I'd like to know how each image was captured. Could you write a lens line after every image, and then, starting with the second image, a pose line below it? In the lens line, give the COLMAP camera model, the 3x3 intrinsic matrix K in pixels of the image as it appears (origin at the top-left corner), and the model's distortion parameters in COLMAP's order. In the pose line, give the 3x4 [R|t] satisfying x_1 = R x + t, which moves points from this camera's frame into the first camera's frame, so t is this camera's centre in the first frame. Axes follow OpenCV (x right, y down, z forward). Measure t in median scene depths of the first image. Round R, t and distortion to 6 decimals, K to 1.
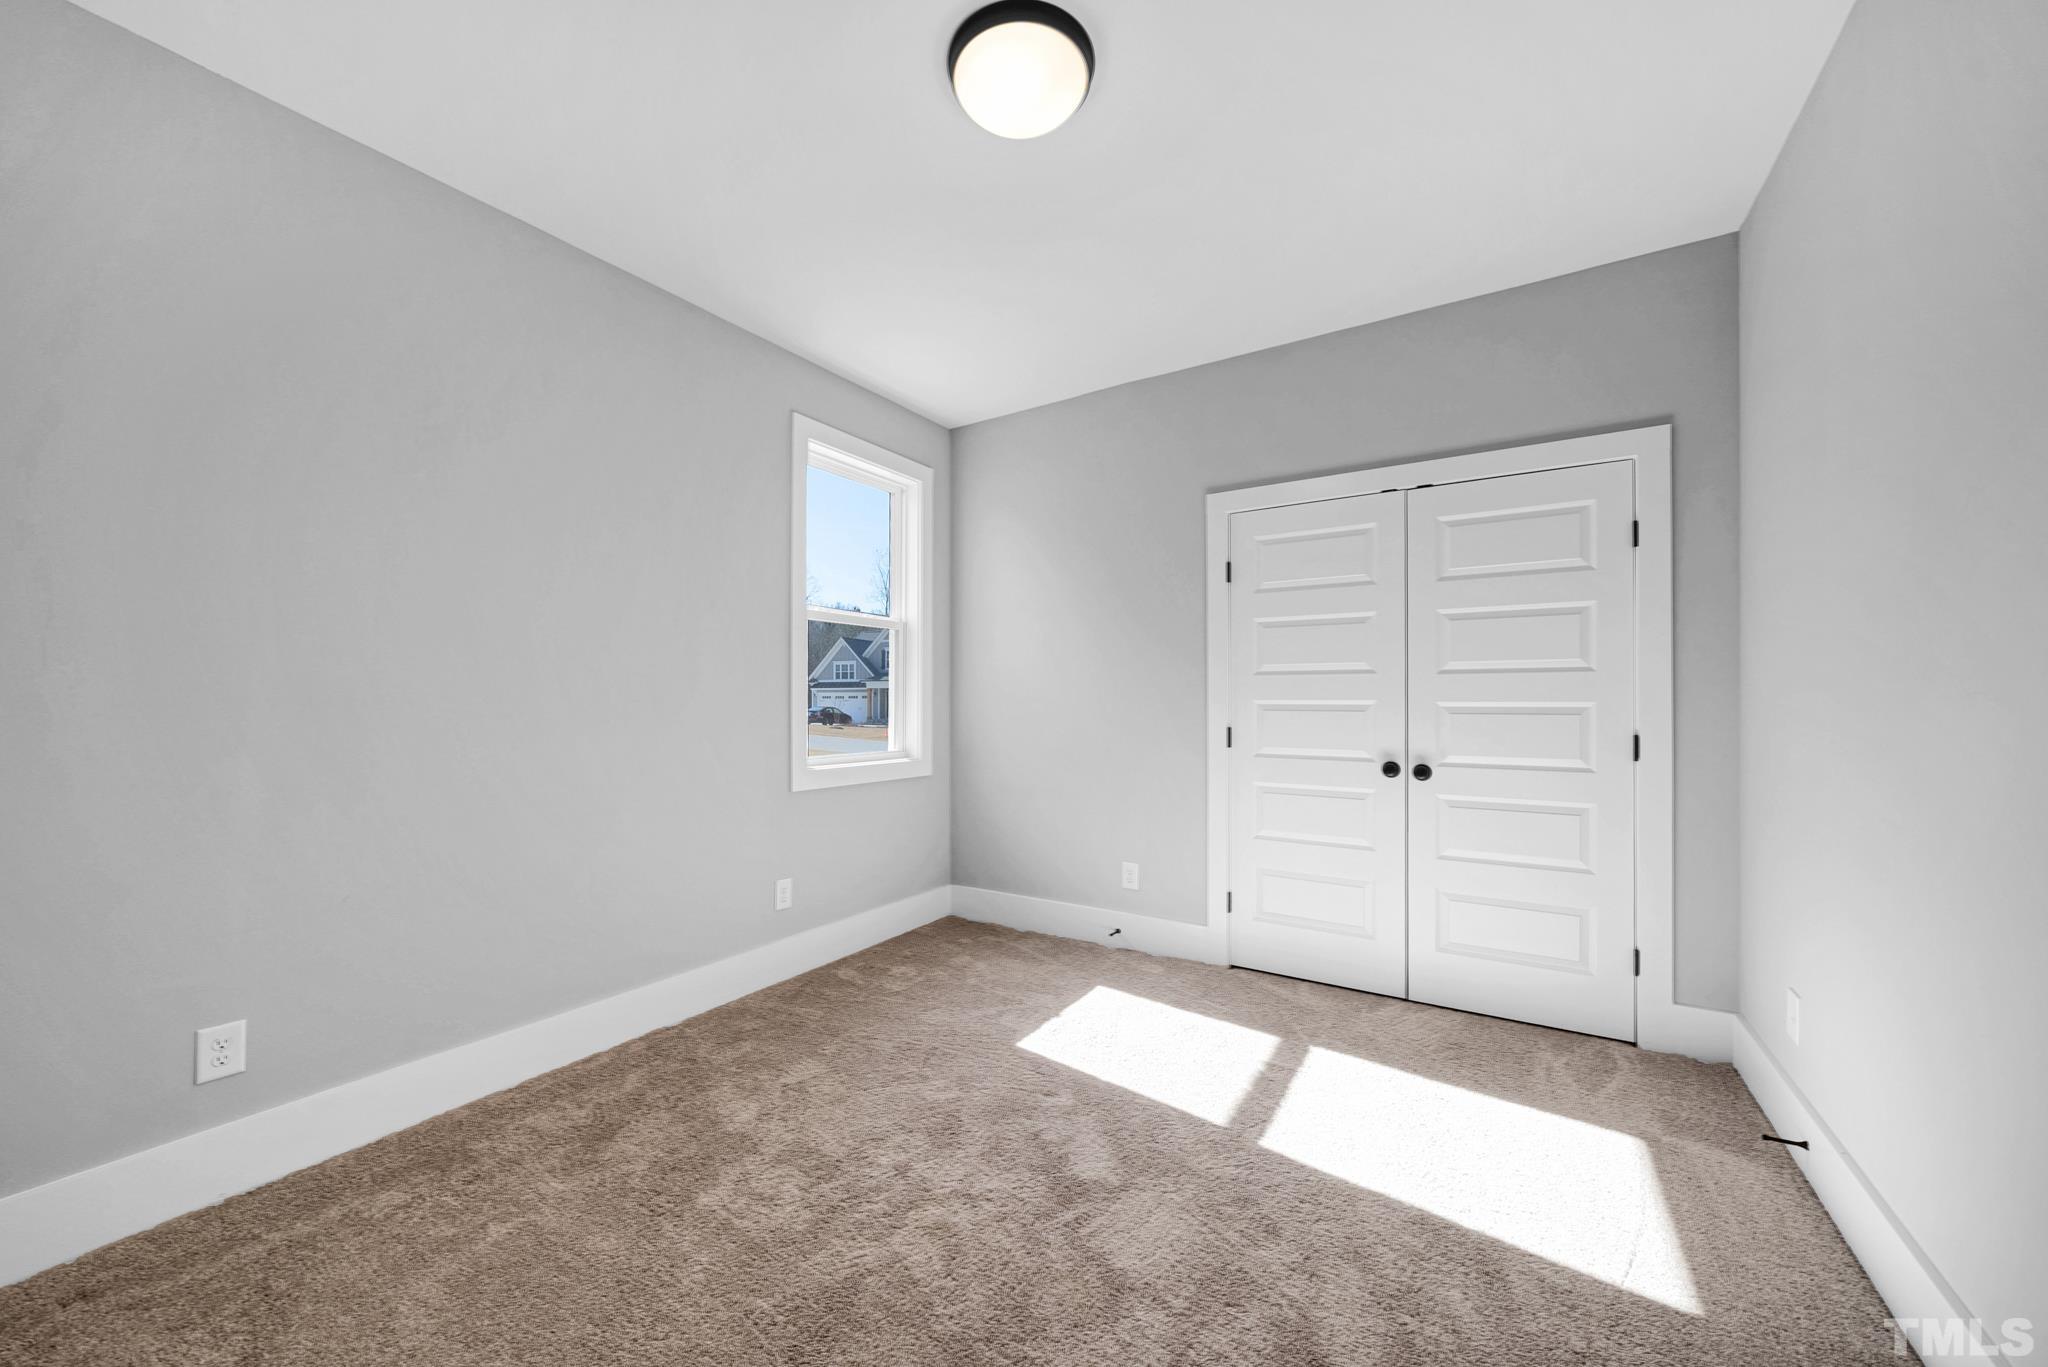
lens RADIAL K [[736.7, 0, 1019.0], [0, 736.7, 693.0], [0, 0, 1]] dist [-0.006969, -0.000576]
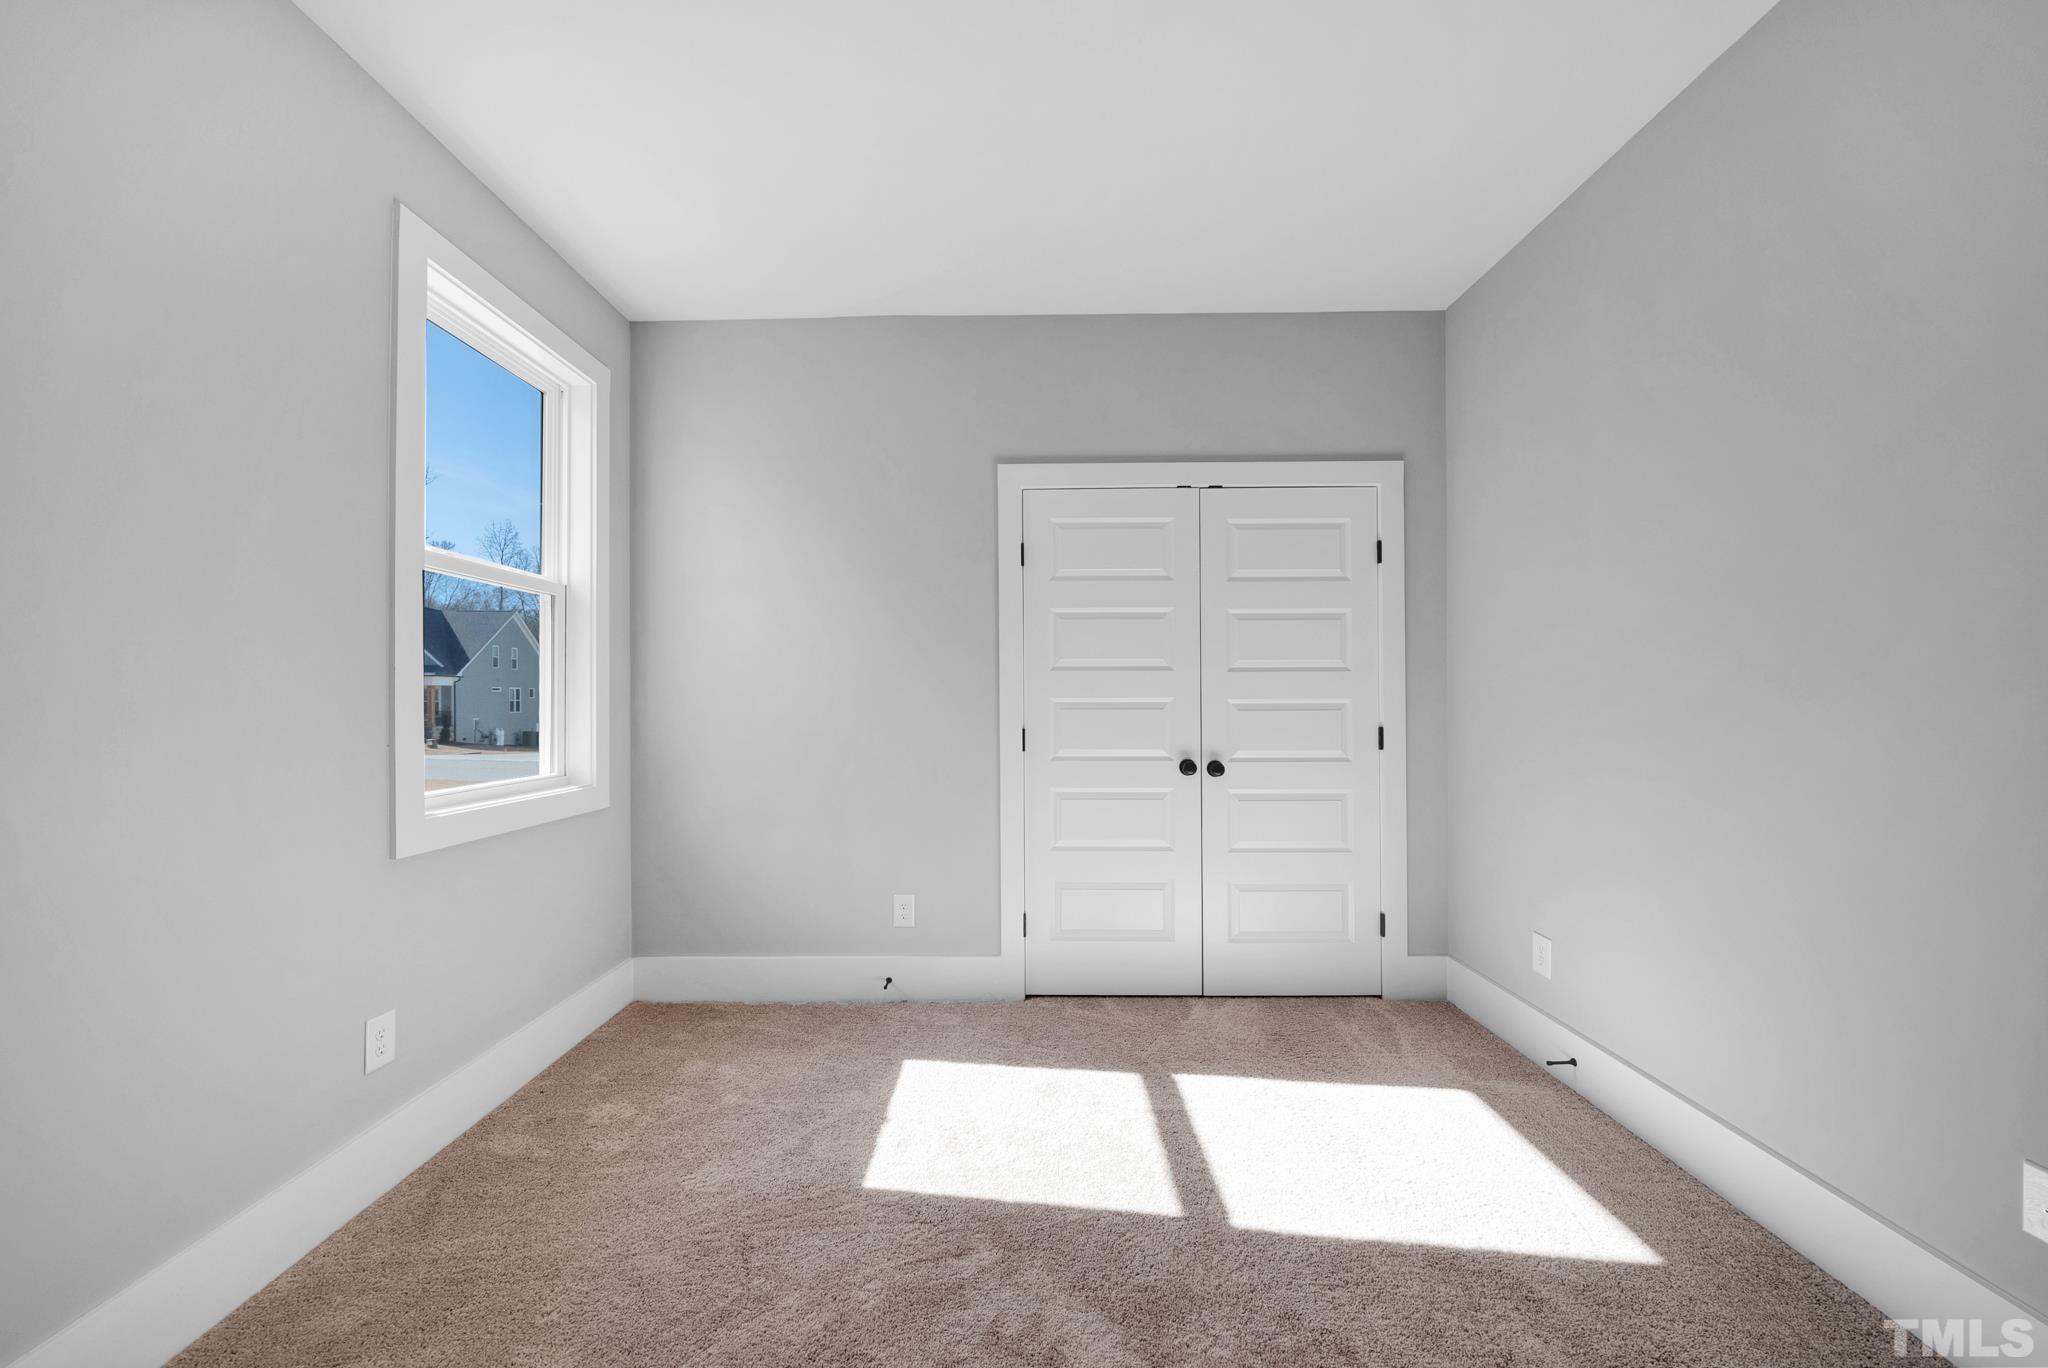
lens RADIAL K [[736.7, 0, 1018.5], [0, 736.7, 692.7], [0, 0, 1]] dist [-0.006969, -0.000576]
pose [[0.848573, 0.001569, 0.529077, -0.213884], [-0.001166, 0.999999, -0.001096, 0.004676], [-0.529078, 0.000313, 0.848573, 0.275722]]
